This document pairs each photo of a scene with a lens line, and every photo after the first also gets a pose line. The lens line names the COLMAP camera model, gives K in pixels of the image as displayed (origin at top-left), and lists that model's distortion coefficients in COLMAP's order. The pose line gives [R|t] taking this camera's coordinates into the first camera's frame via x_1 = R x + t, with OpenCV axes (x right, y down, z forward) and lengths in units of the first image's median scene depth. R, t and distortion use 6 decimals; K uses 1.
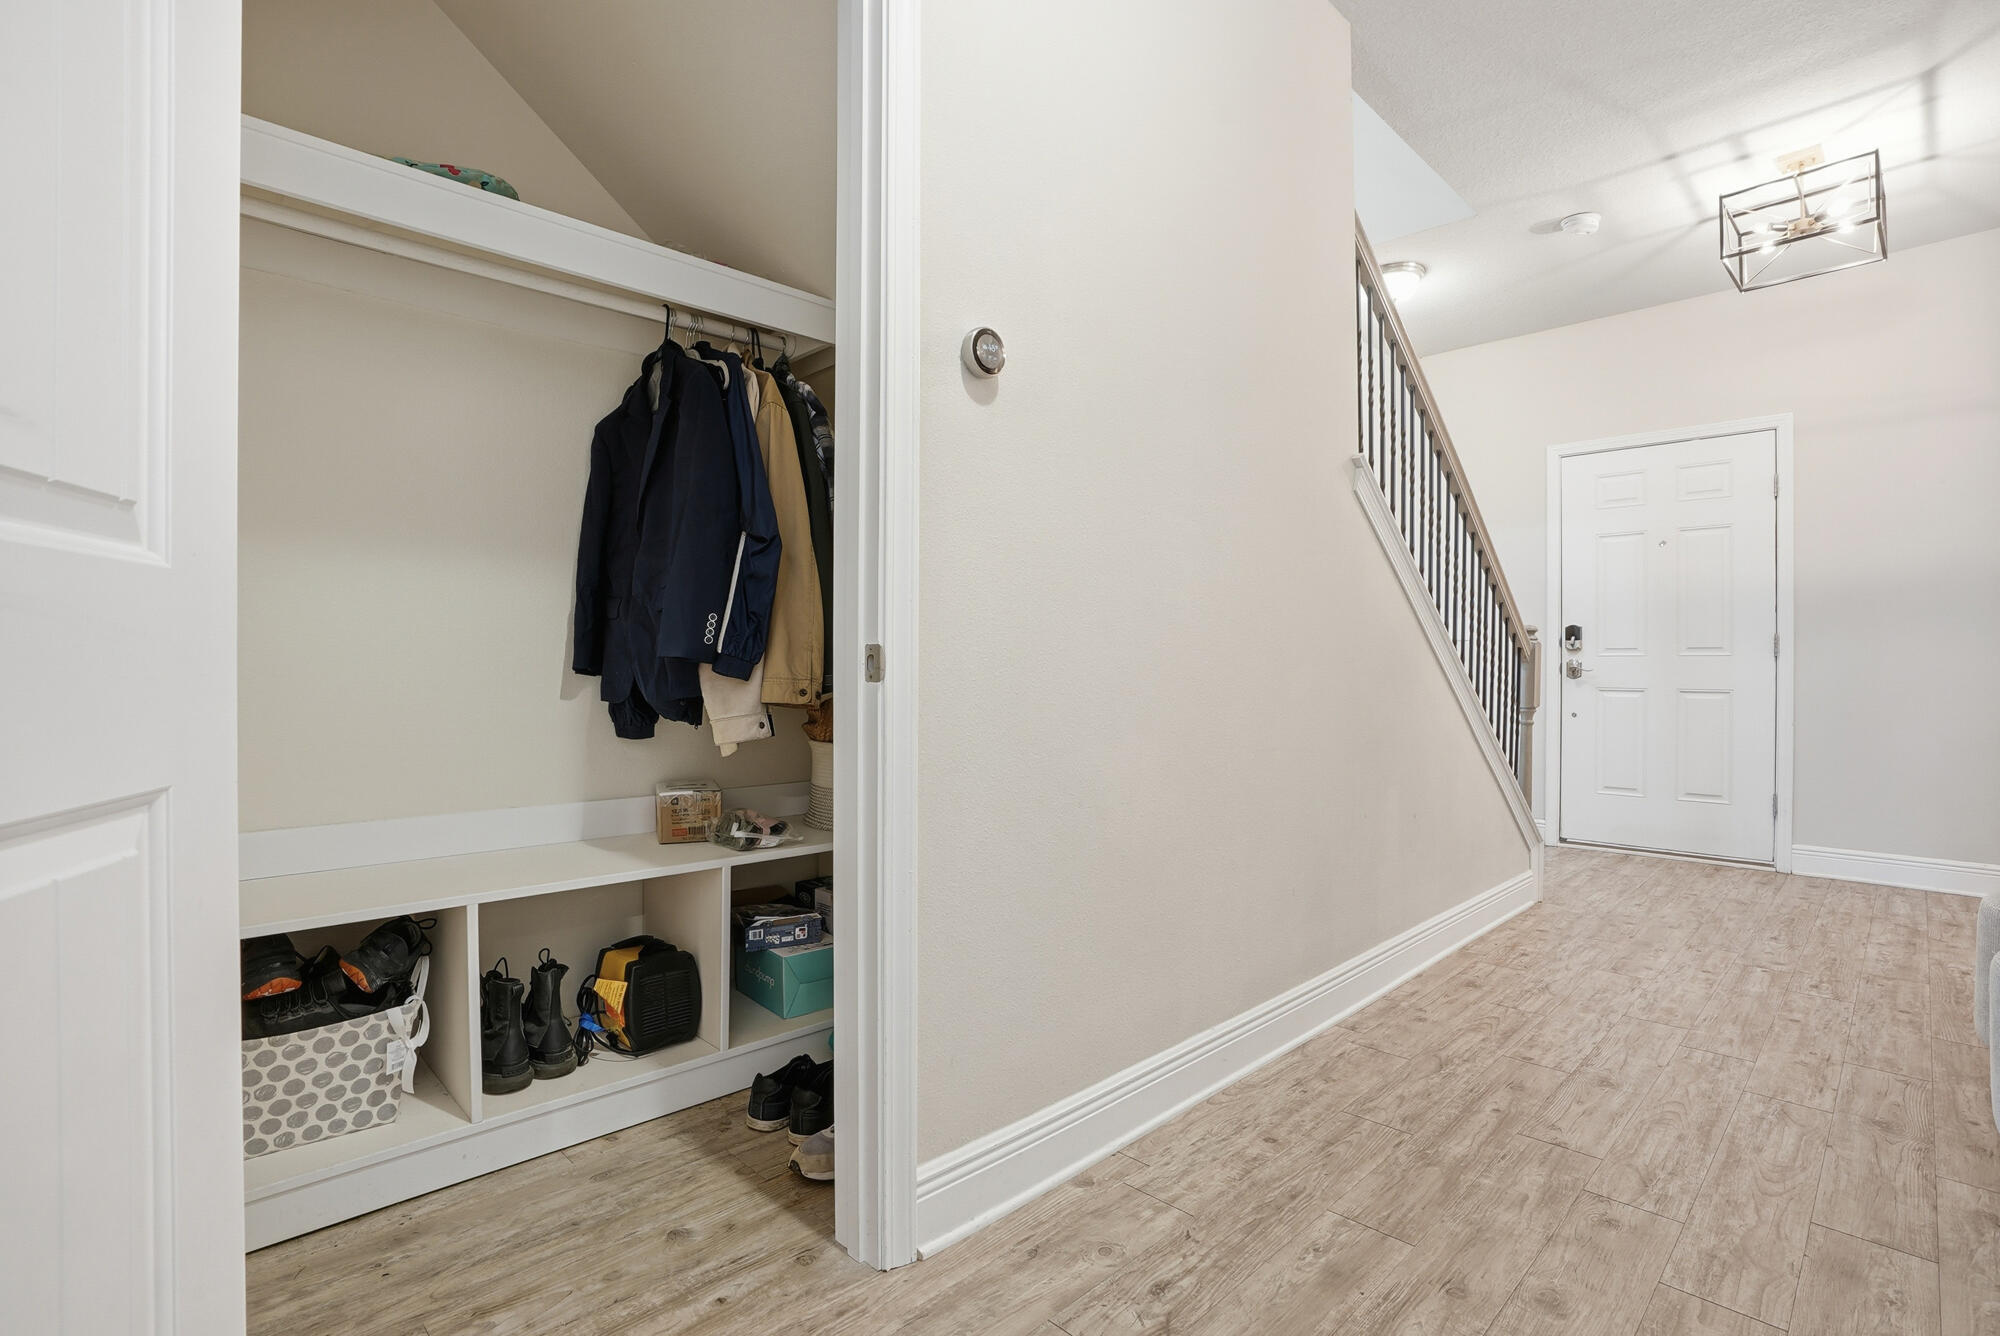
lens RADIAL K [[965.5, 0, 990.4], [0, 965.5, 665.5], [0, 0, 1]] dist [-0.000819, 0.001992]
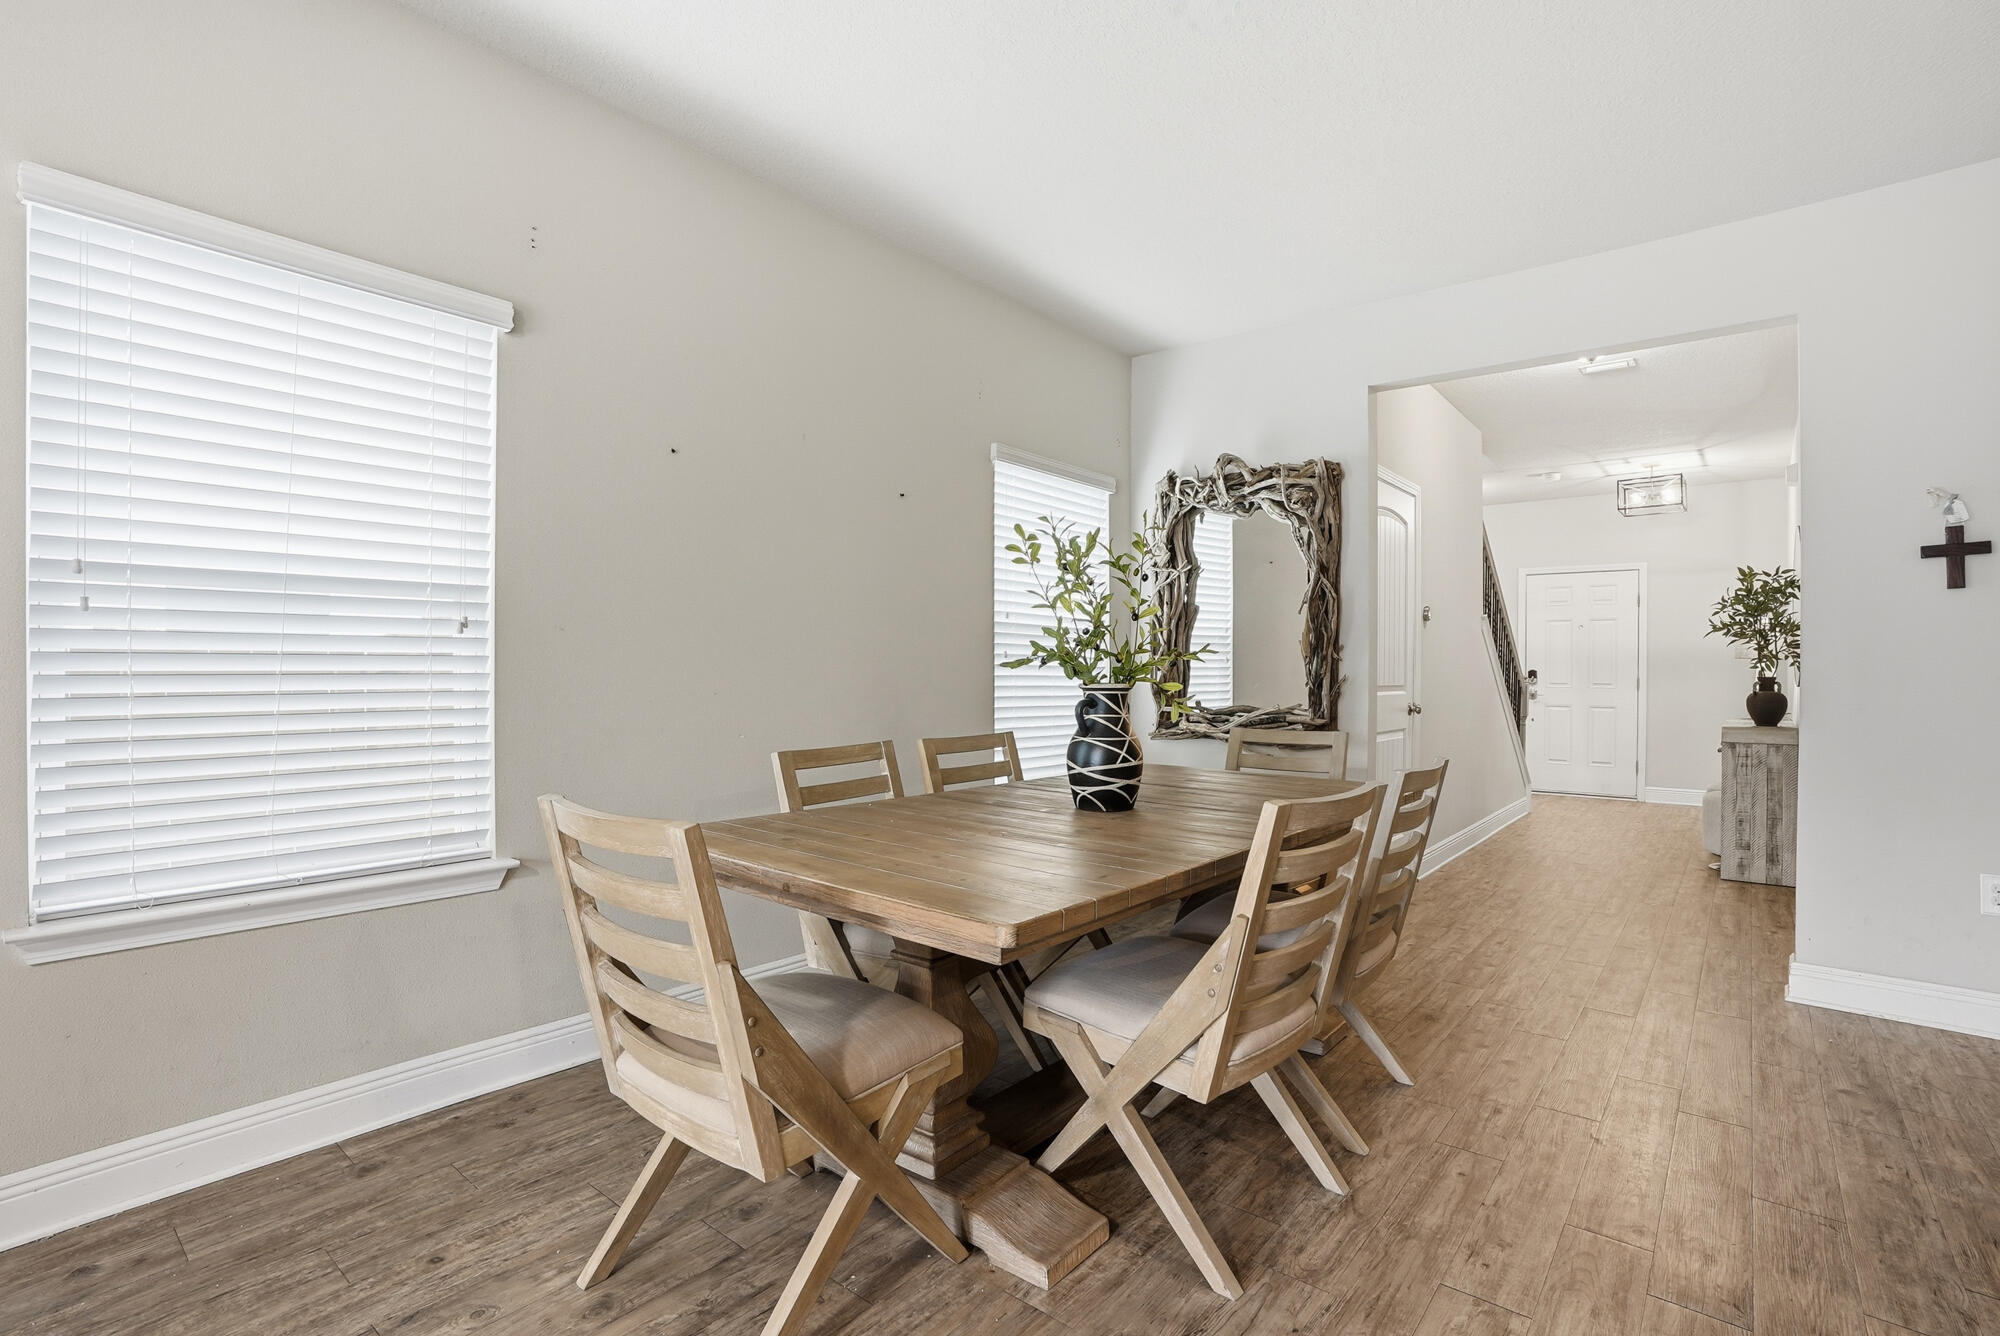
lens RADIAL K [[965.5, 0, 1009.0], [0, 965.5, 674.0], [0, 0, 1]] dist [-0.000819, 0.001992]
pose [[0.993698, 0.002884, 0.112055, -0.675484], [-0.003288, 0.999989, 0.003420, -0.043915], [-0.112044, -0.003767, 0.993696, -0.803796]]
